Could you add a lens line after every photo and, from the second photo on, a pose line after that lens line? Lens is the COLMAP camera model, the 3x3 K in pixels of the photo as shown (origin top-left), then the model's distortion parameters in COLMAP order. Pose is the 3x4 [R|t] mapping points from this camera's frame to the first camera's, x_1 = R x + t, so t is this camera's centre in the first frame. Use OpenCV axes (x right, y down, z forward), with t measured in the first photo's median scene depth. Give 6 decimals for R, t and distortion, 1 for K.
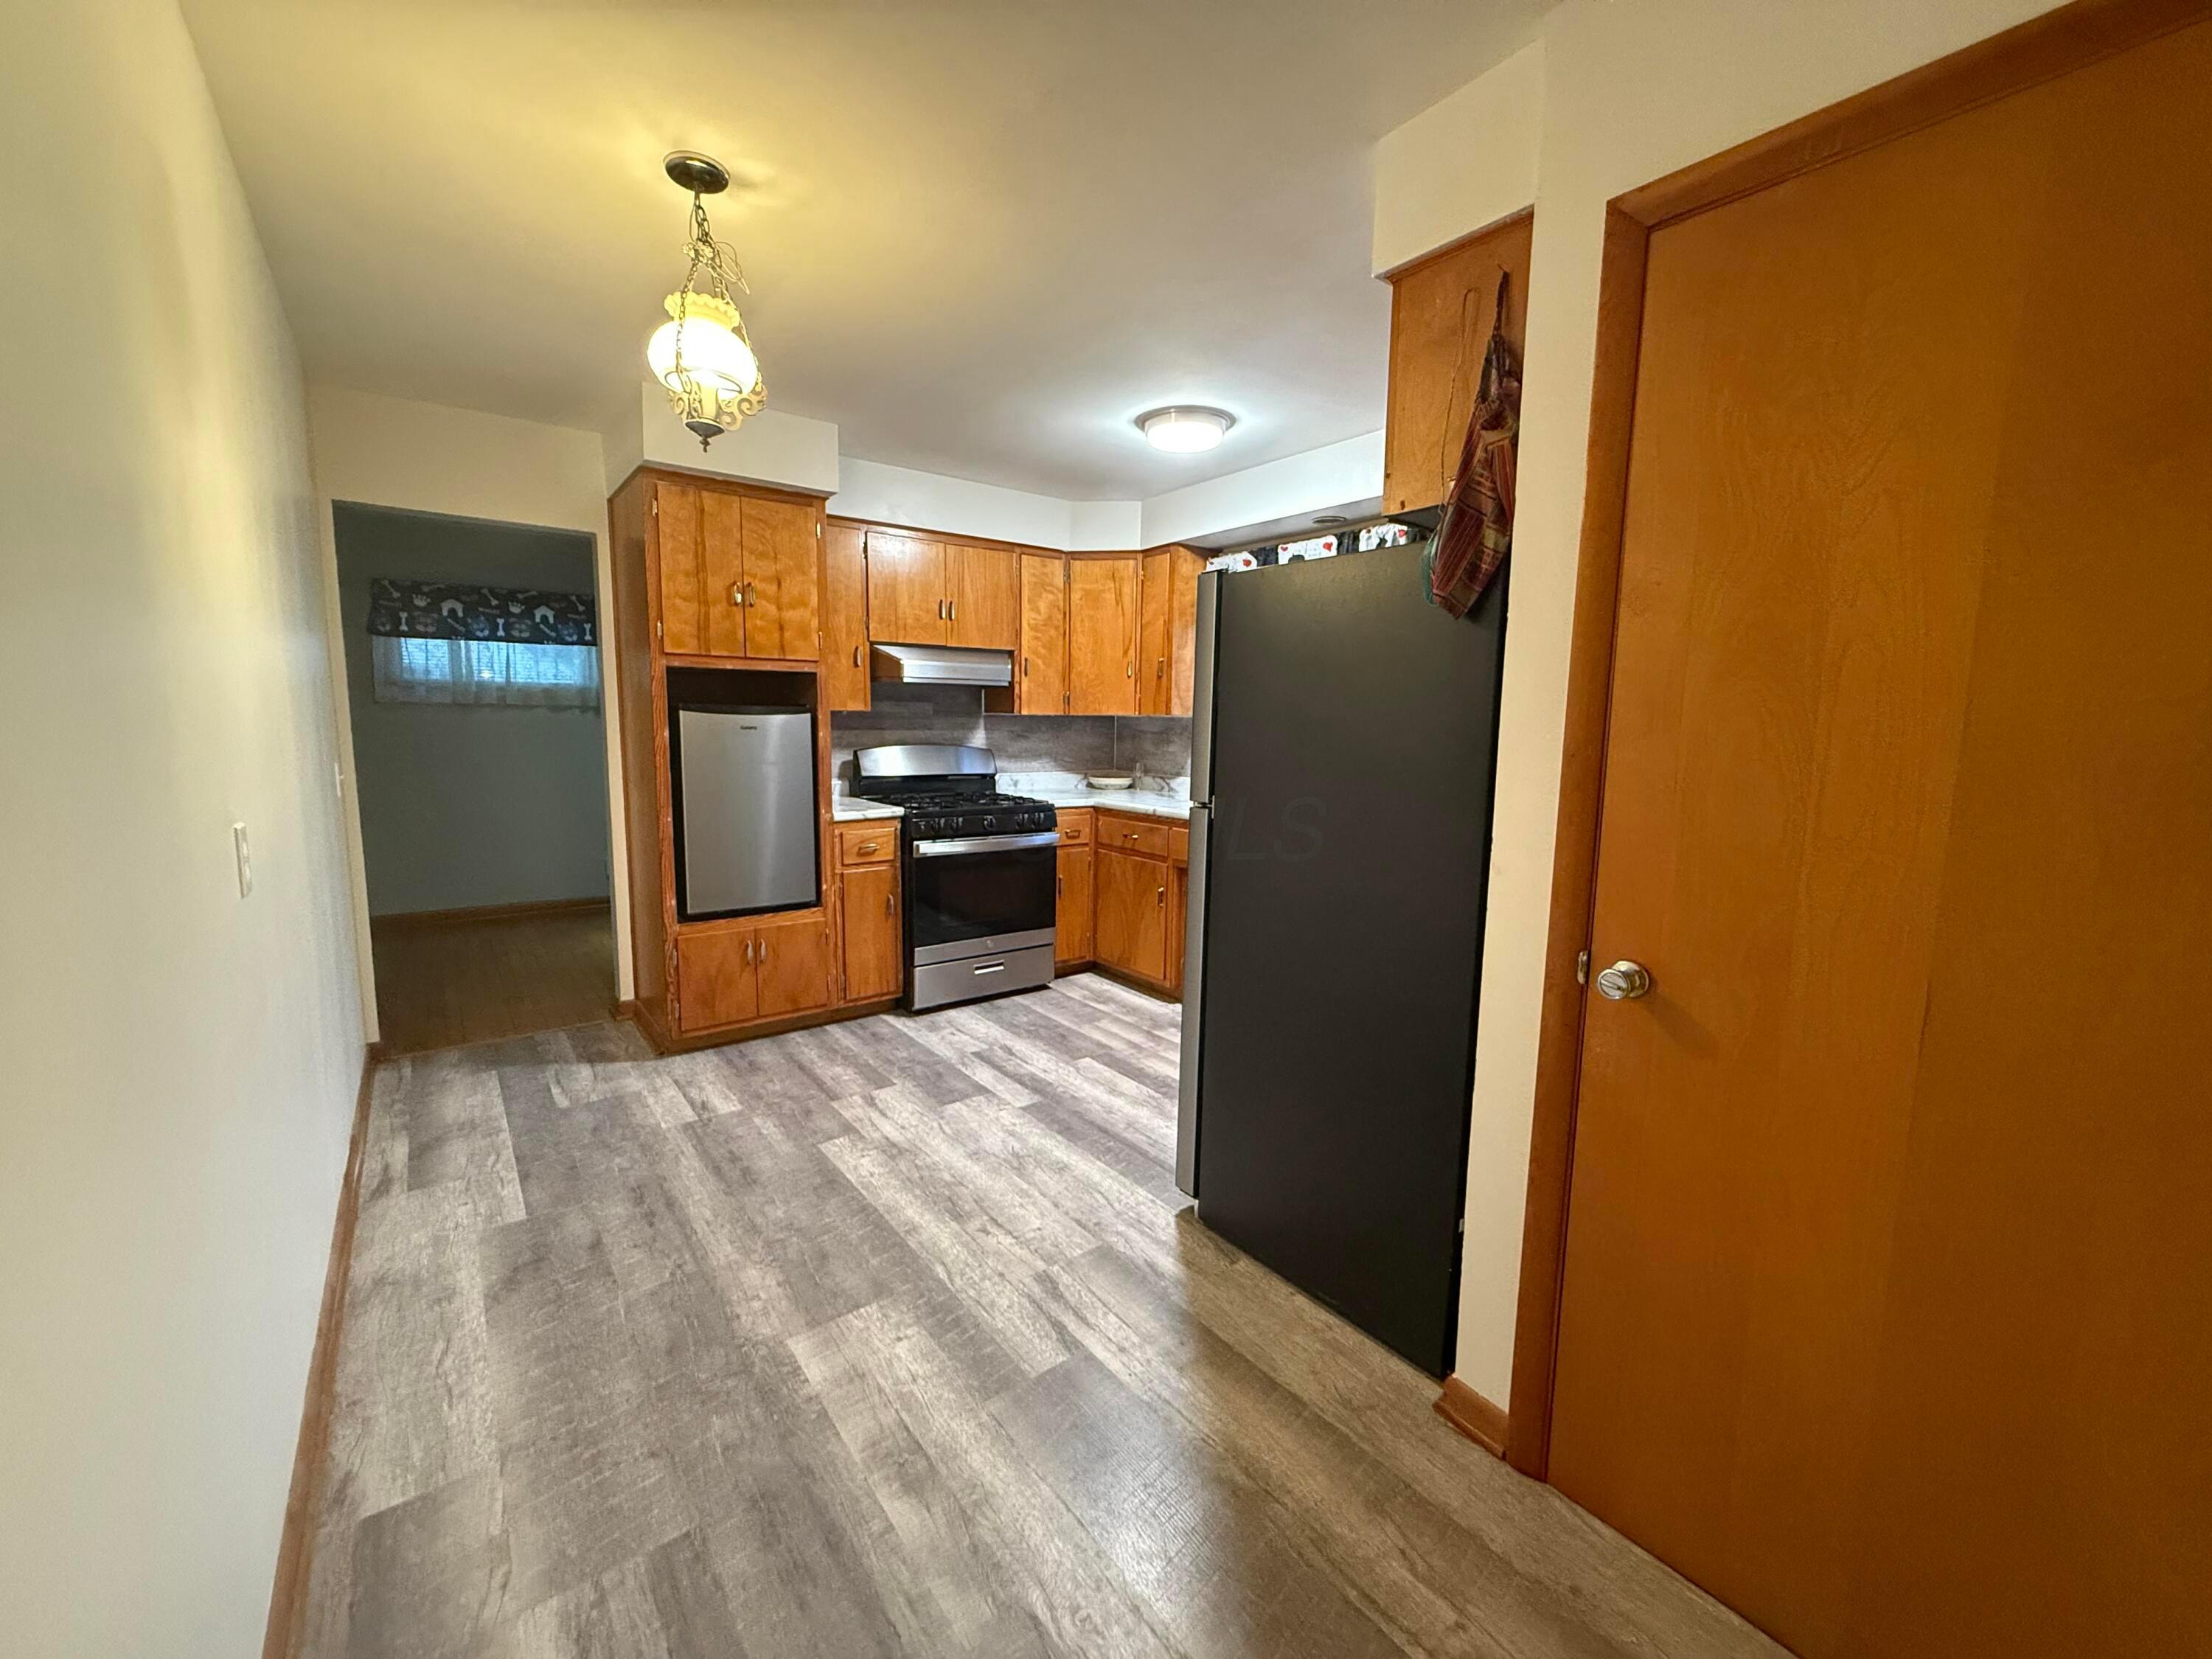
lens RADIAL K [[882.8, 0, 1098.6], [0, 882.8, 831.2], [0, 0, 1]] dist [0.001780, -0.000739]
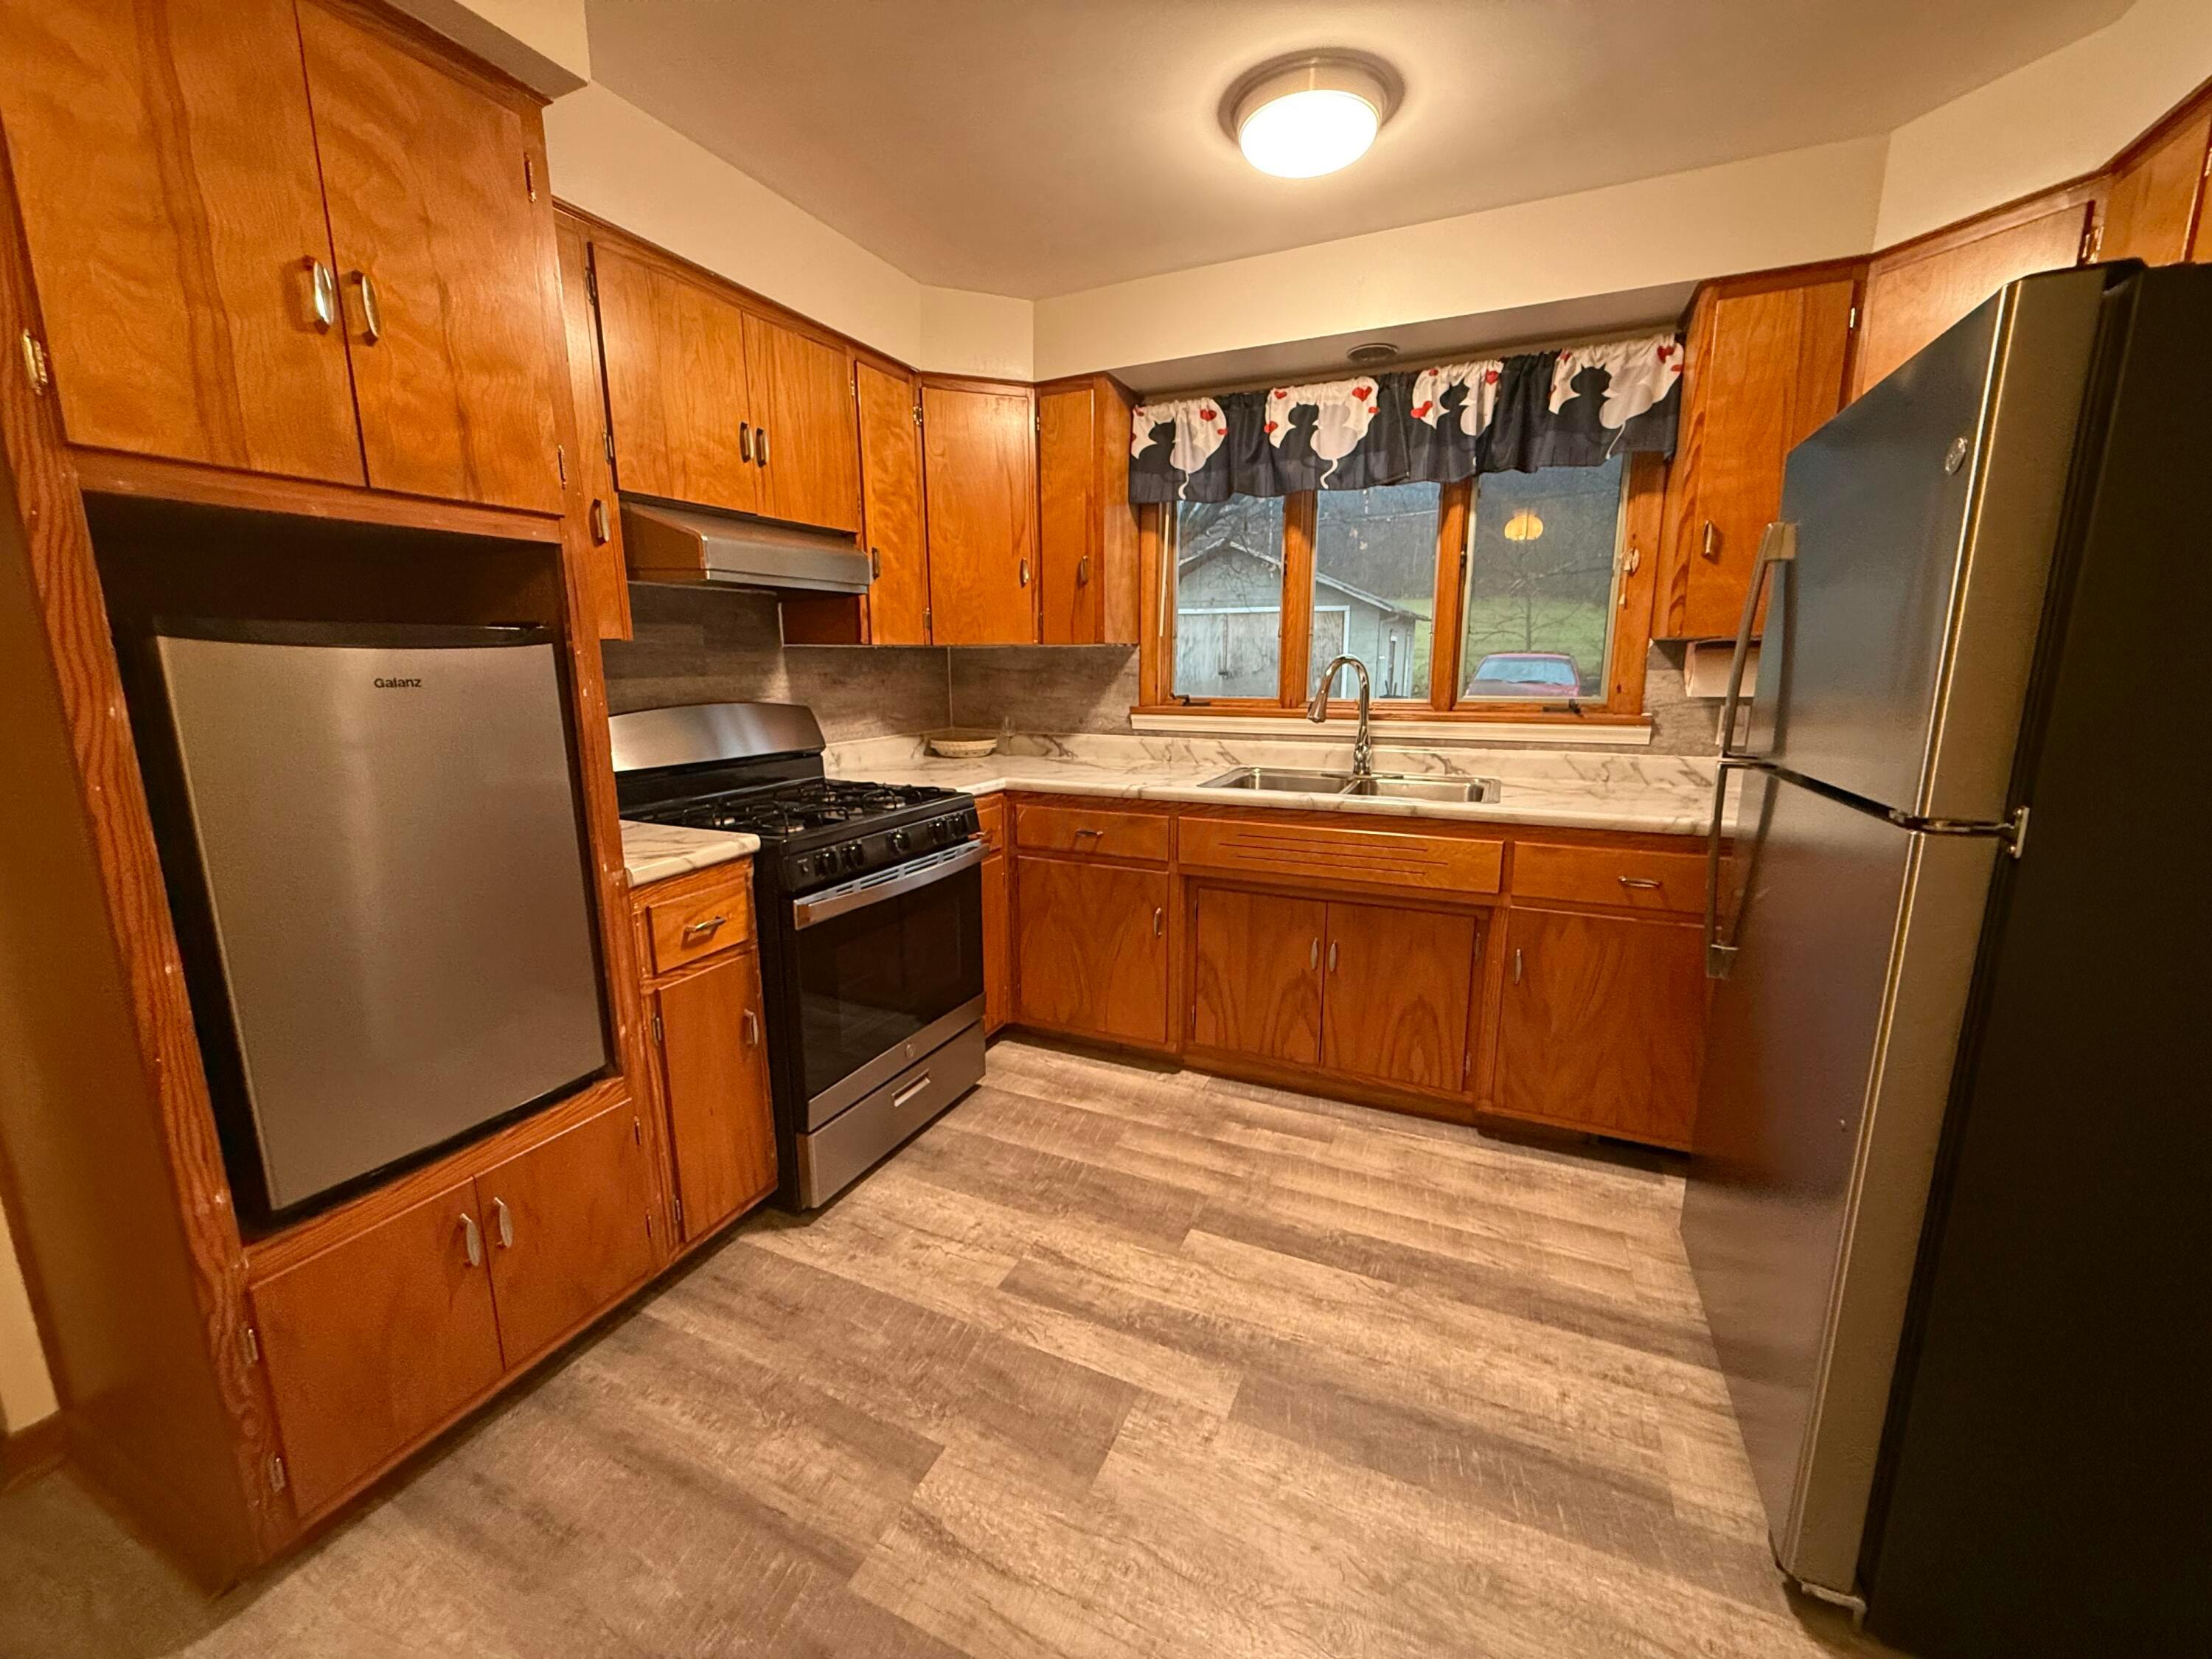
lens RADIAL K [[882.8, 0, 1102.6], [0, 882.8, 830.9], [0, 0, 1]] dist [0.001780, -0.000739]
pose [[0.883403, -0.106938, 0.456250, -0.307639], [0.073957, 0.993228, 0.089600, -0.065614], [-0.462742, -0.045410, 0.885329, 0.521640]]
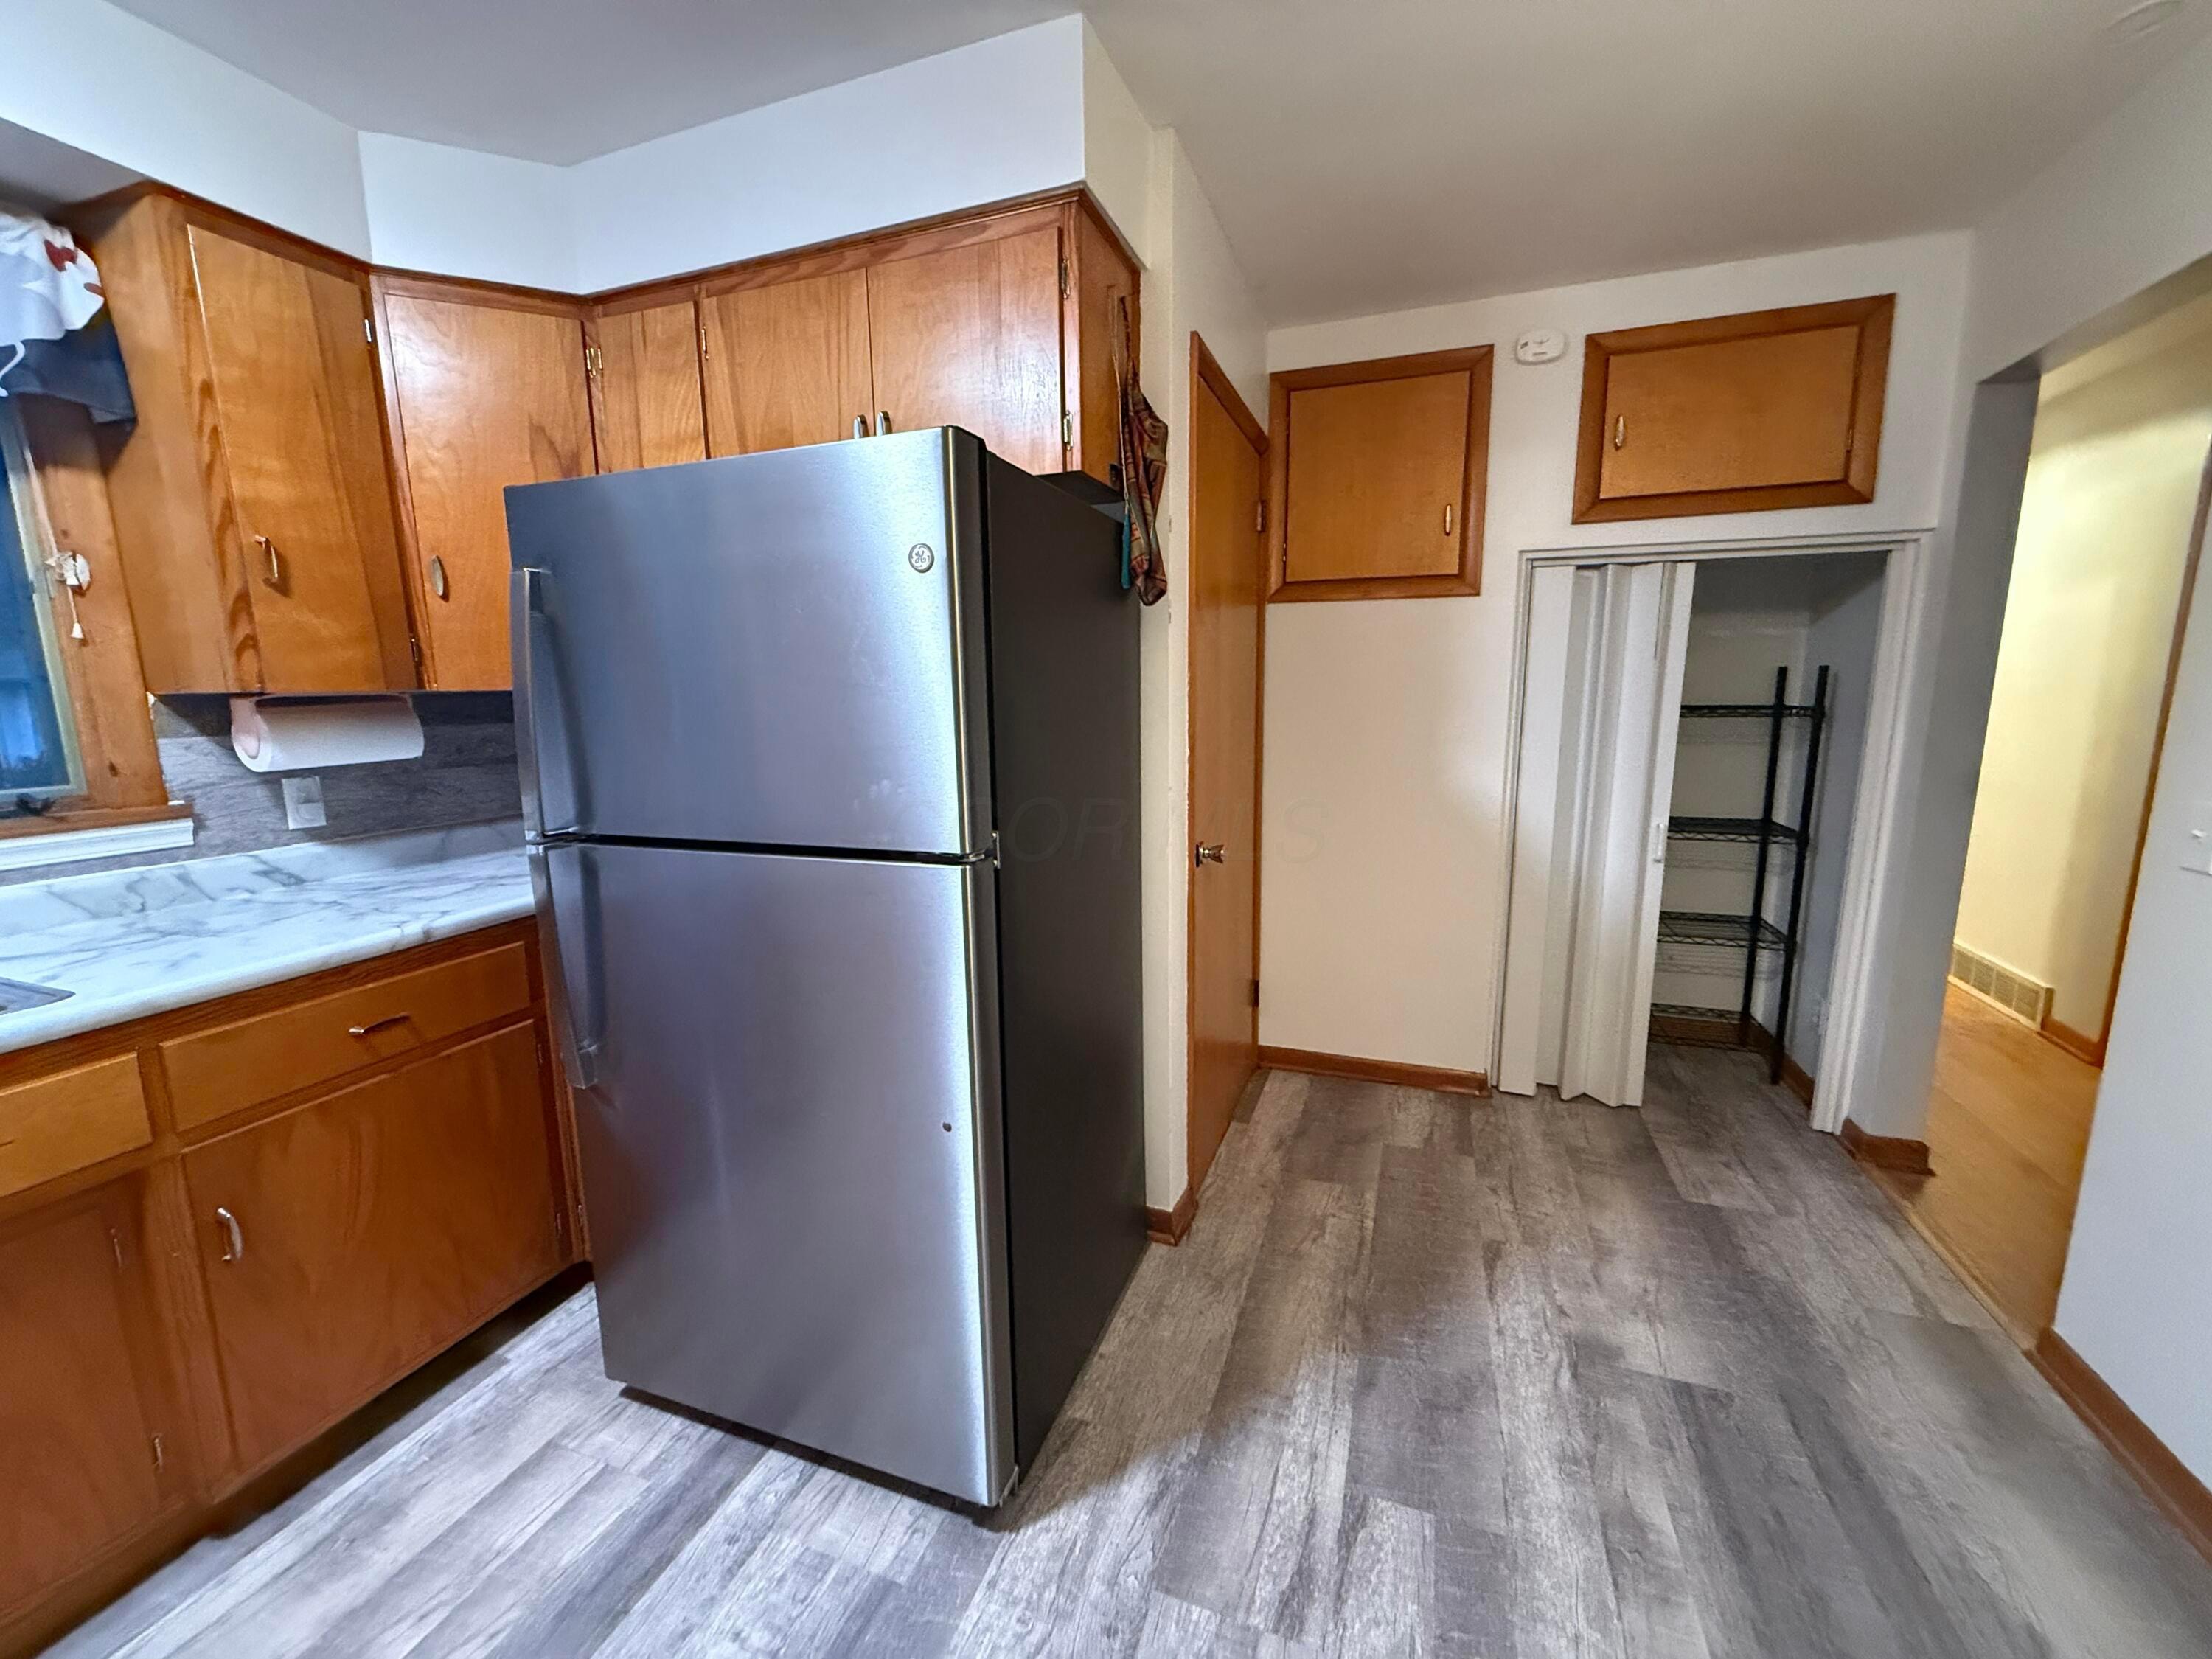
lens RADIAL K [[882.8, 0, 1098.4], [0, 882.8, 826.7], [0, 0, 1]] dist [0.001780, -0.000739]
pose [[-0.532093, -0.146164, 0.833974, -0.256863], [0.106027, 0.965730, 0.236903, -0.113559], [-0.840021, 0.214479, -0.498361, 0.787617]]
